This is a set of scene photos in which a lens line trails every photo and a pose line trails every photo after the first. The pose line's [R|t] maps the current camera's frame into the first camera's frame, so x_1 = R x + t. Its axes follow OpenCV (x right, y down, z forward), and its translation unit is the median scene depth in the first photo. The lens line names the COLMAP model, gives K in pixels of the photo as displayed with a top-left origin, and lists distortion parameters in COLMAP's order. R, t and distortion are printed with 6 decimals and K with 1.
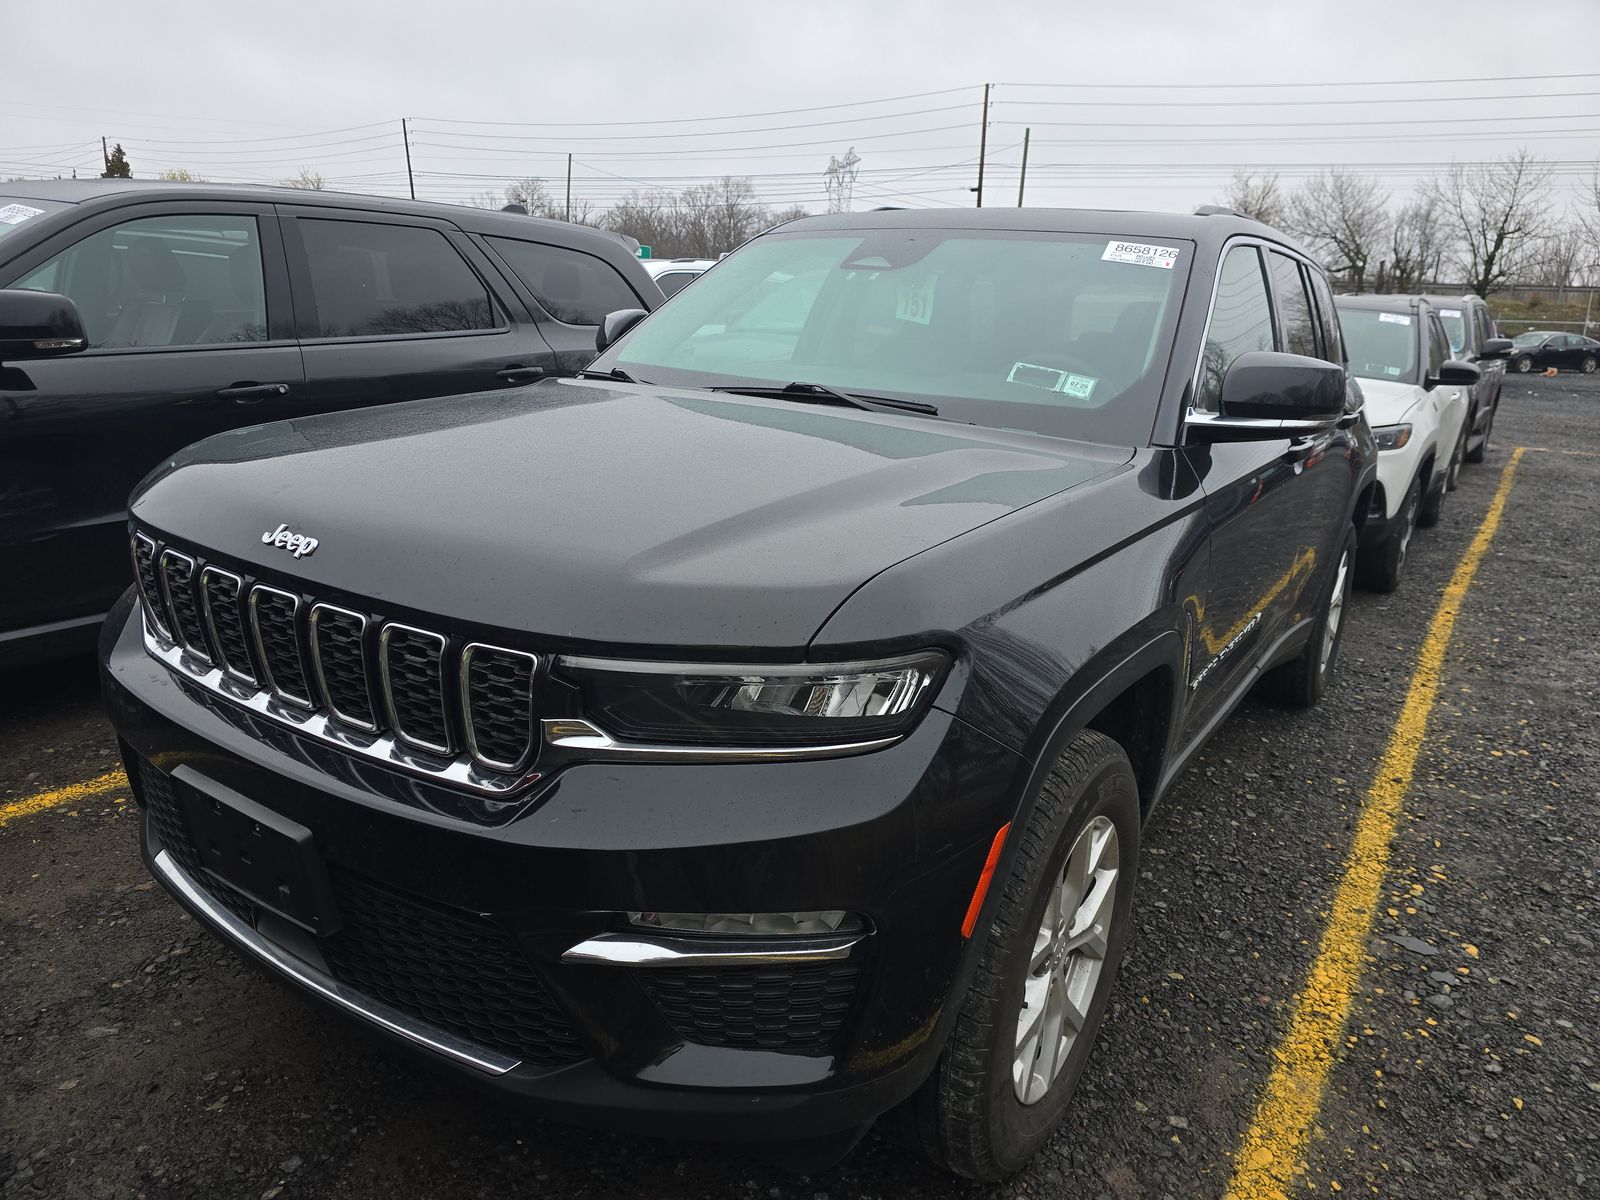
lens RADIAL K [[1088.4, 0, 796.0], [0, 1088.4, 604.9], [0, 0, 1]] dist [0.041570, -0.034175]
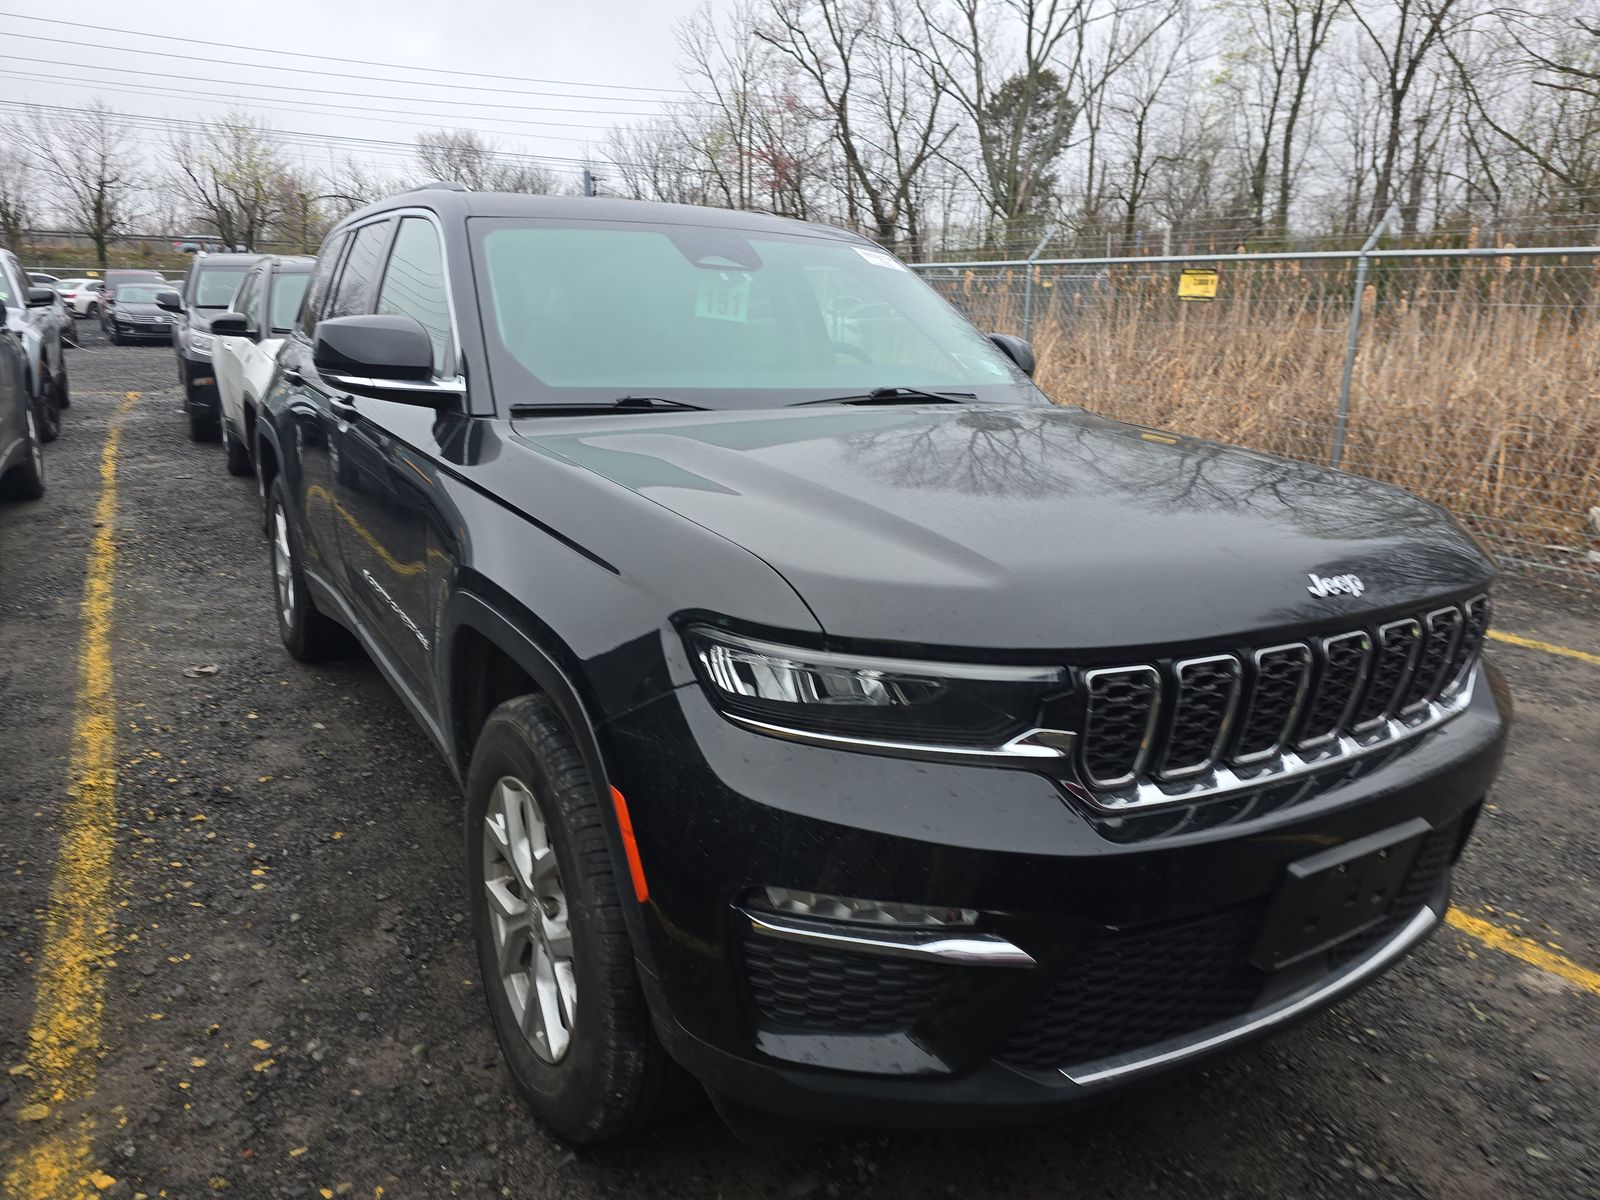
lens RADIAL K [[1074.0, 0, 800.0], [0, 1074.0, 600.0], [0, 0, 1]] dist [0.035252, -0.035843]
pose [[0.405388, -0.275105, 0.871767, -0.820116], [0.233919, 0.953110, 0.191998, -0.188701], [-0.883709, 0.126089, 0.450732, 0.526737]]
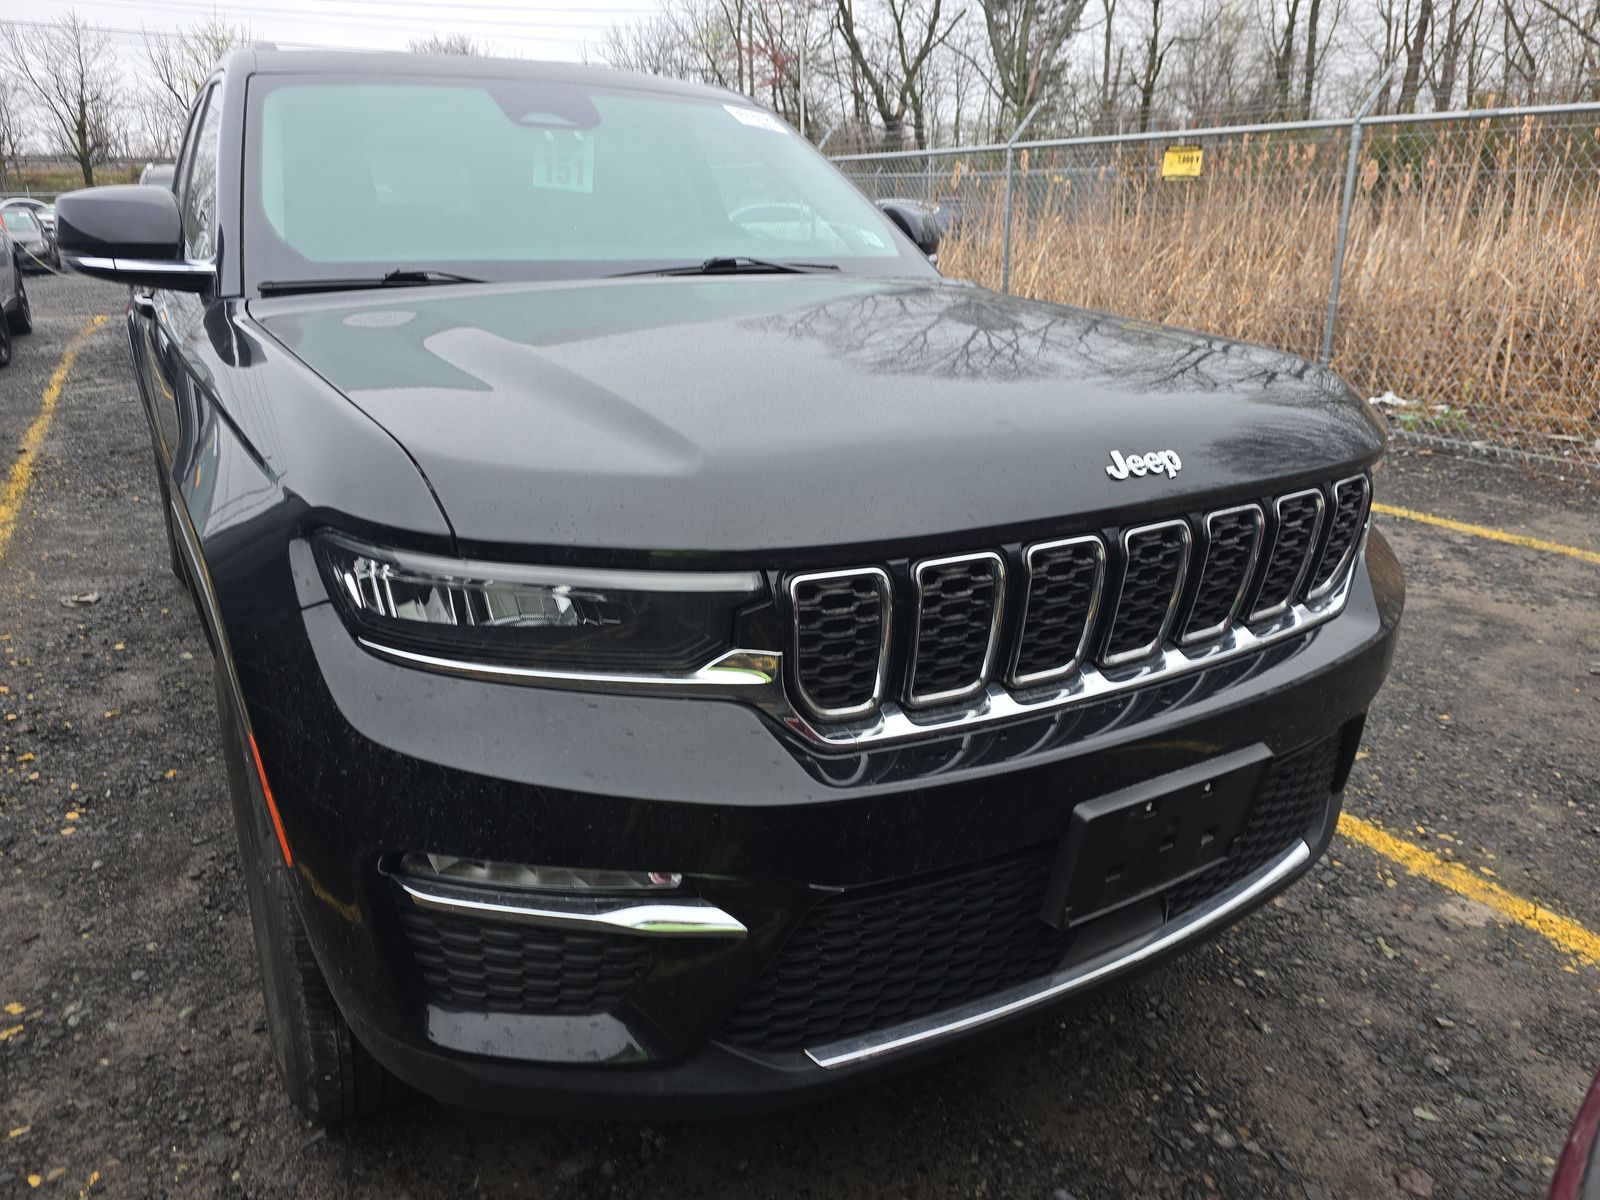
lens RADIAL K [[1074.0, 0, 800.0], [0, 1074.0, 600.0], [0, 0, 1]] dist [0.035252, -0.035843]
pose [[0.415394, -0.350512, 0.839398, -0.683924], [0.259577, 0.930086, 0.259924, -0.128616], [-0.871819, 0.109918, 0.477337, 0.453650]]
